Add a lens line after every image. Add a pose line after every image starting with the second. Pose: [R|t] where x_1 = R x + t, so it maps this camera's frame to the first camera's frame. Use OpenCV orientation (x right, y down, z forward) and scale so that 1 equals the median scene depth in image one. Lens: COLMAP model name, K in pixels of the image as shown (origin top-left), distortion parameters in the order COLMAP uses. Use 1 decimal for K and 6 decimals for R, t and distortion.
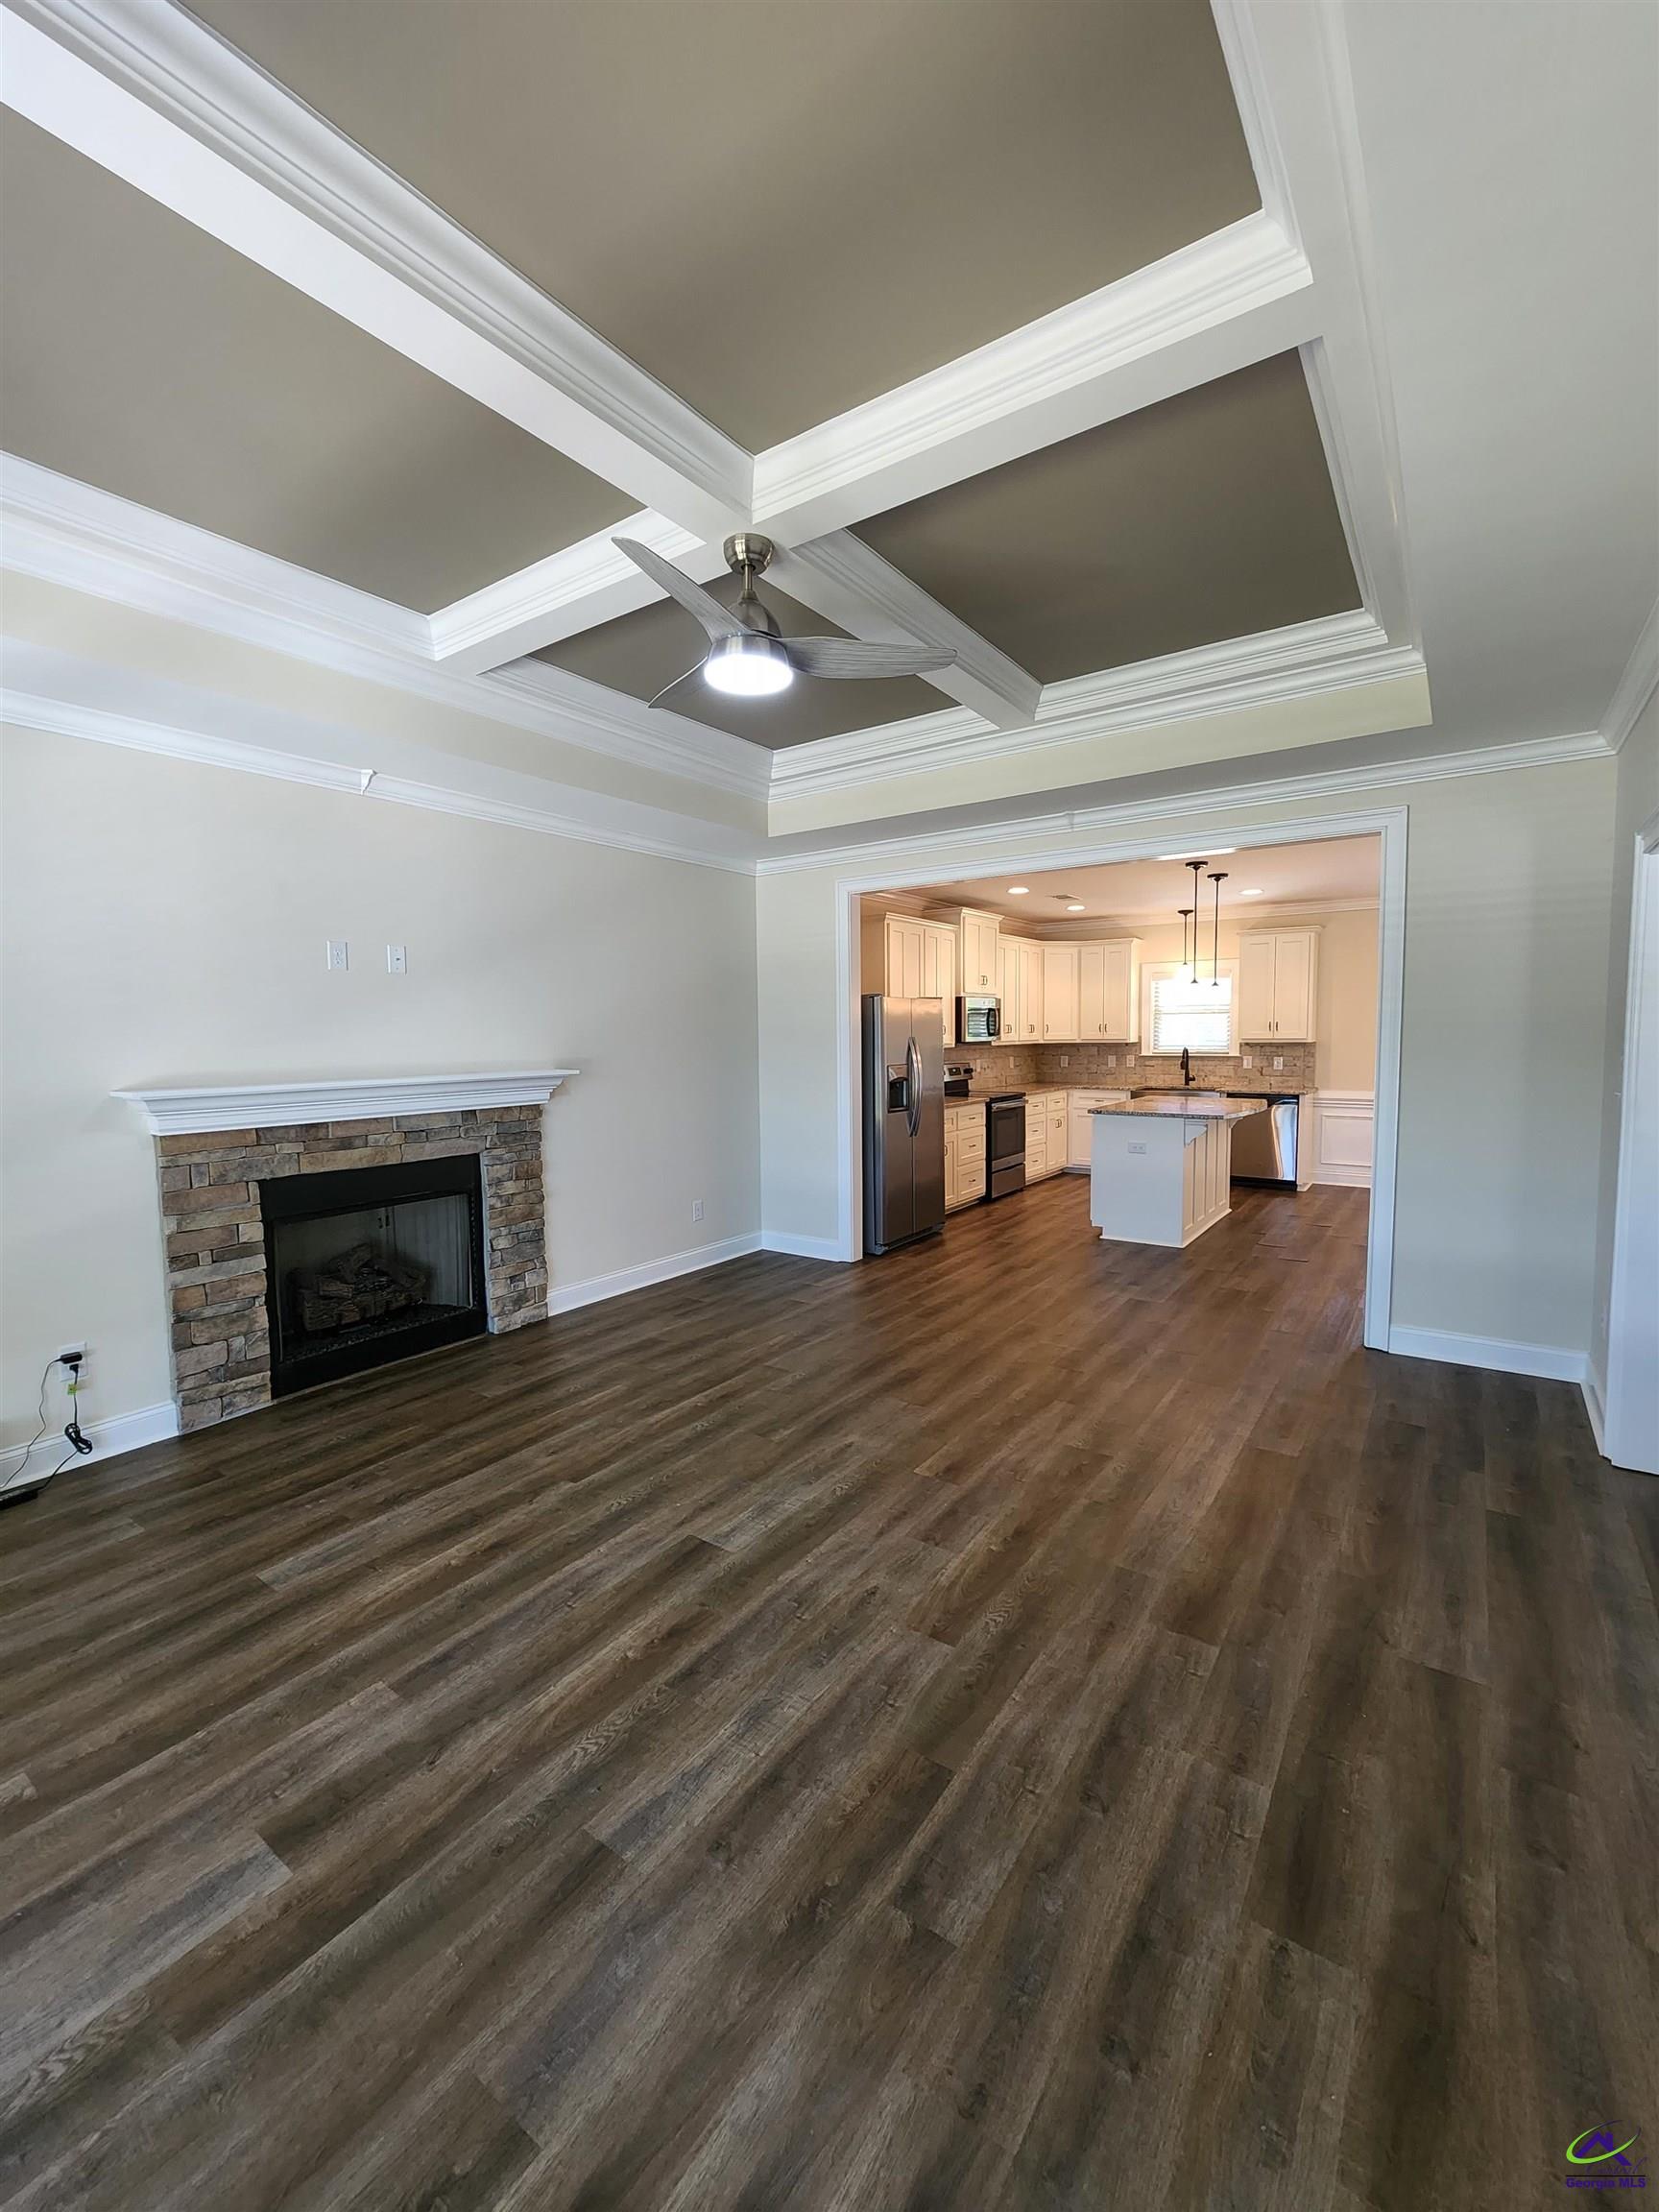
lens RADIAL K [[914.5, 0, 817.6], [0, 914.5, 1098.1], [0, 0, 1]] dist [-0.001024, -0.000069]
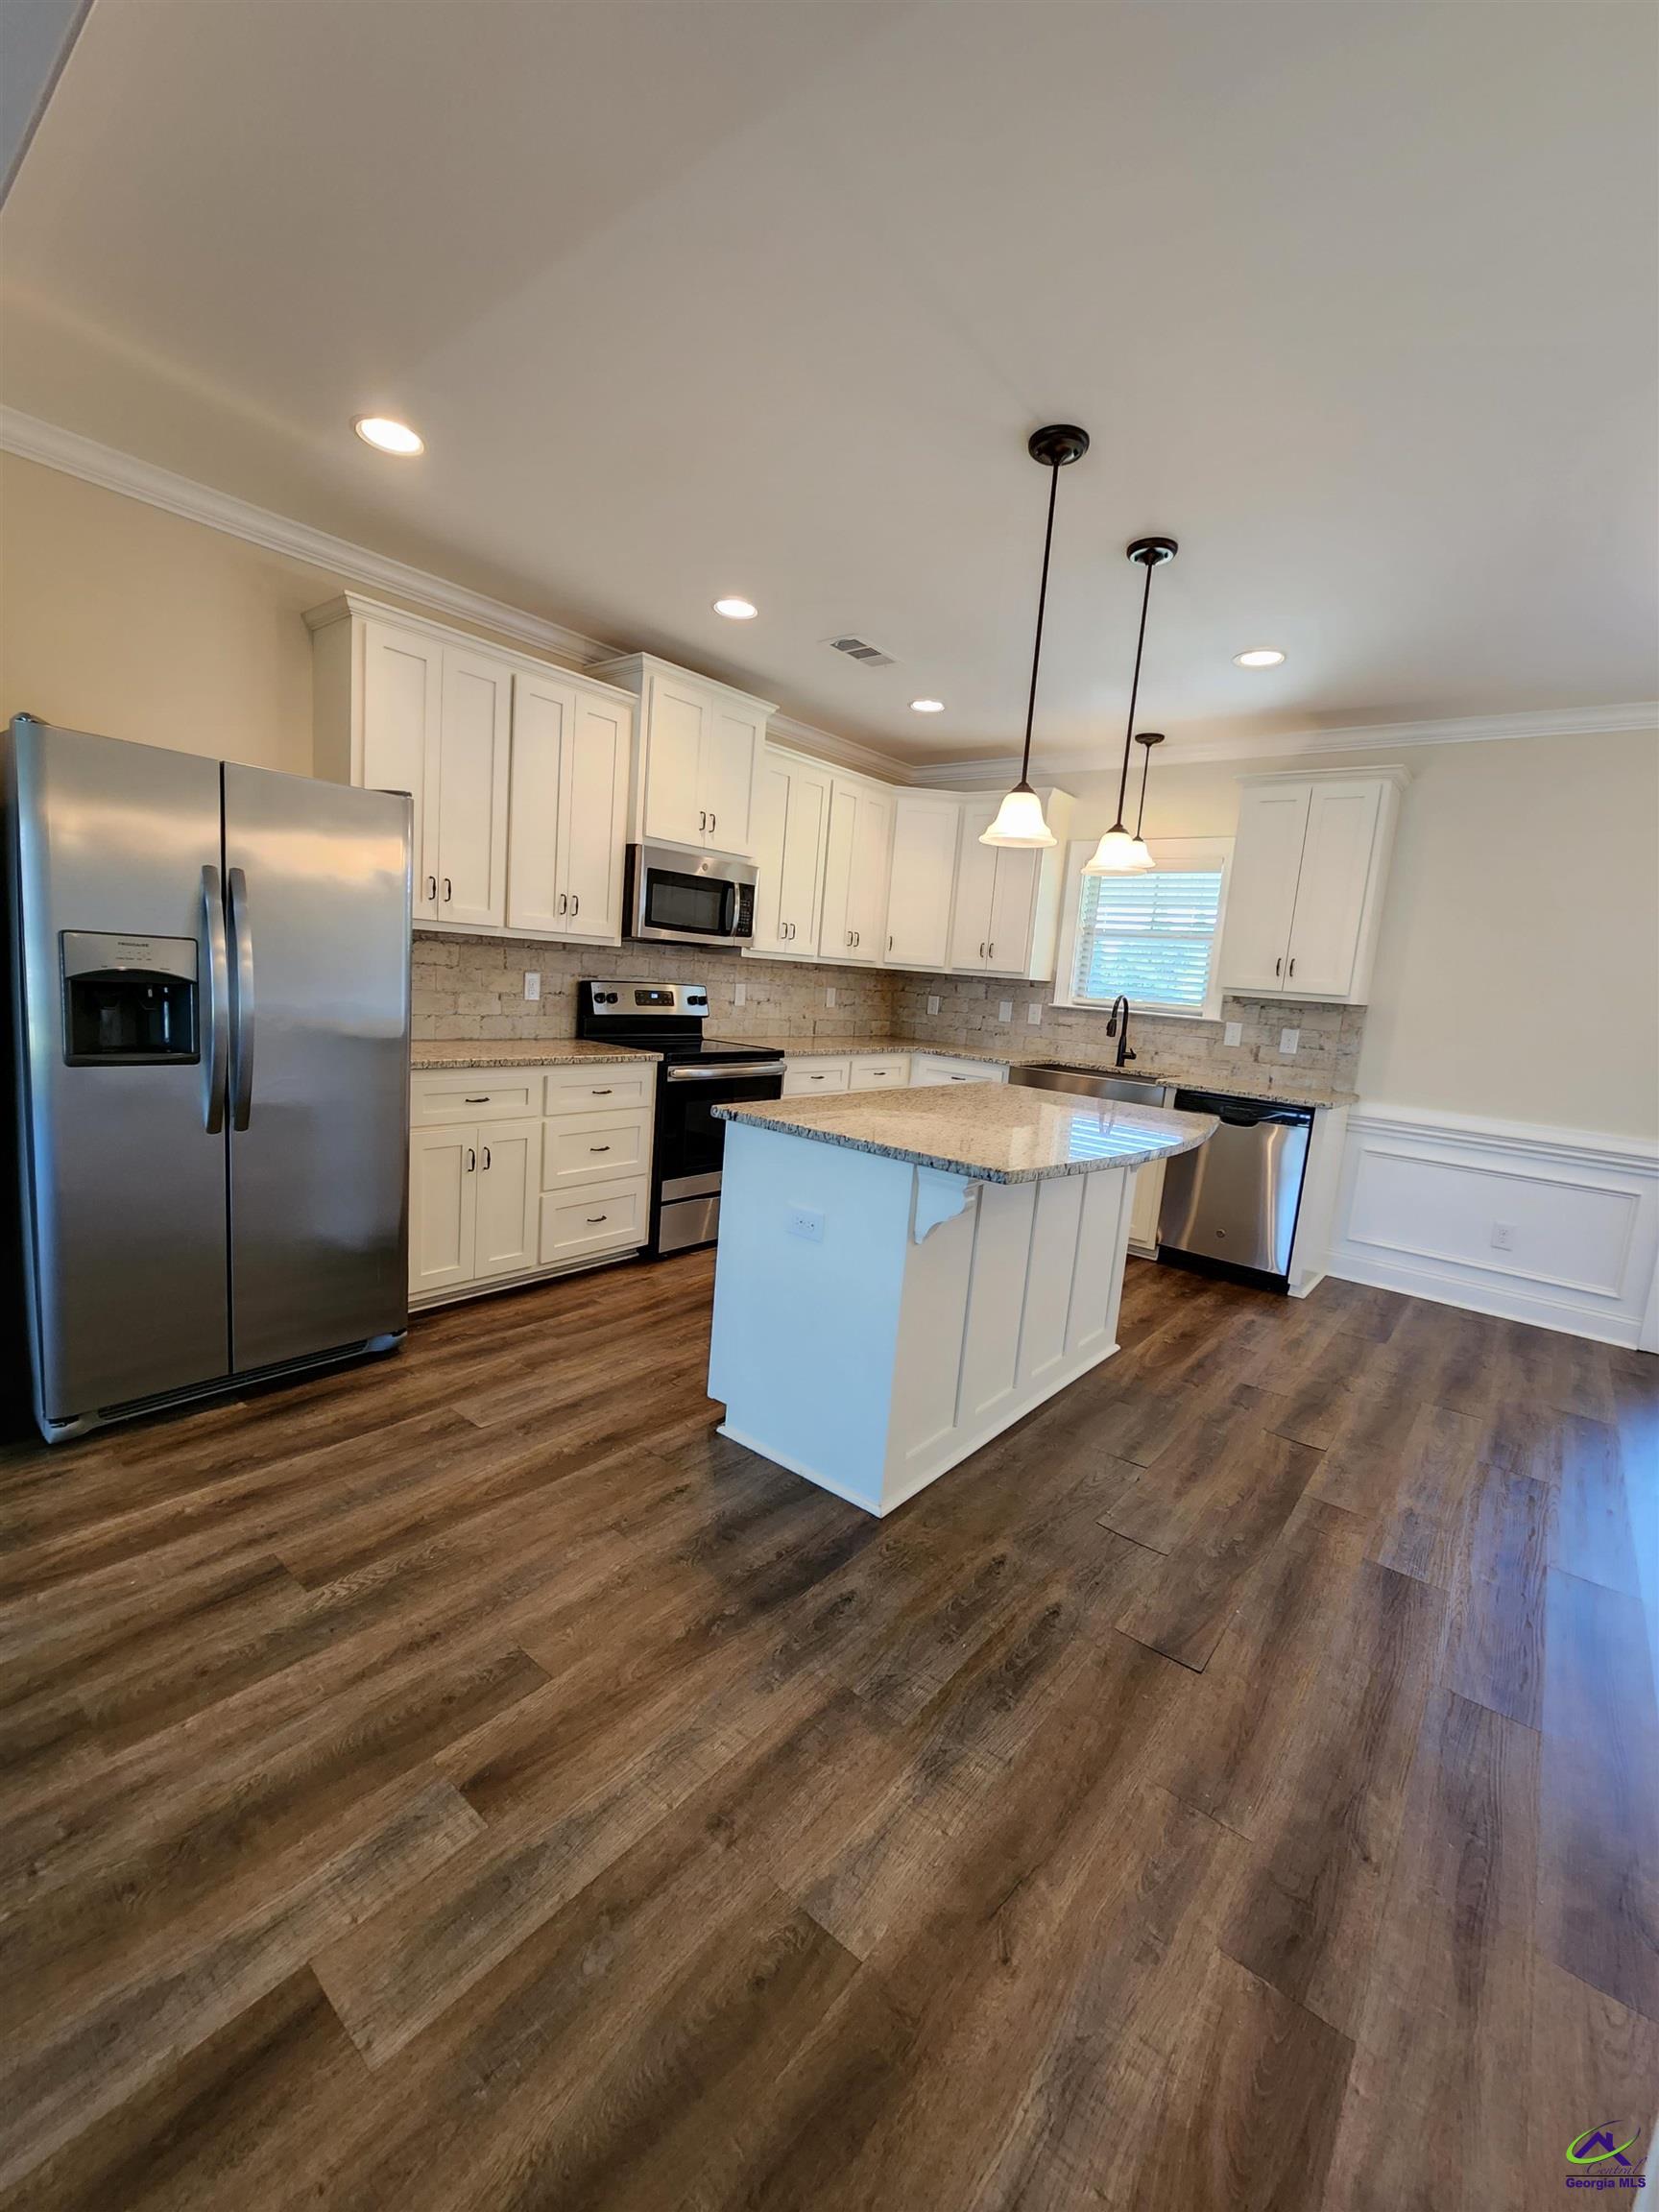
lens RADIAL K [[907.4, 0, 819.1], [0, 907.4, 1096.6], [0, 0, 1]] dist [0.000148, -0.000156]
pose [[0.993270, 0.099180, -0.059819, 0.065651], [-0.094968, 0.993046, 0.069569, -0.004180], [0.066303, -0.063420, 0.995782, 0.112281]]
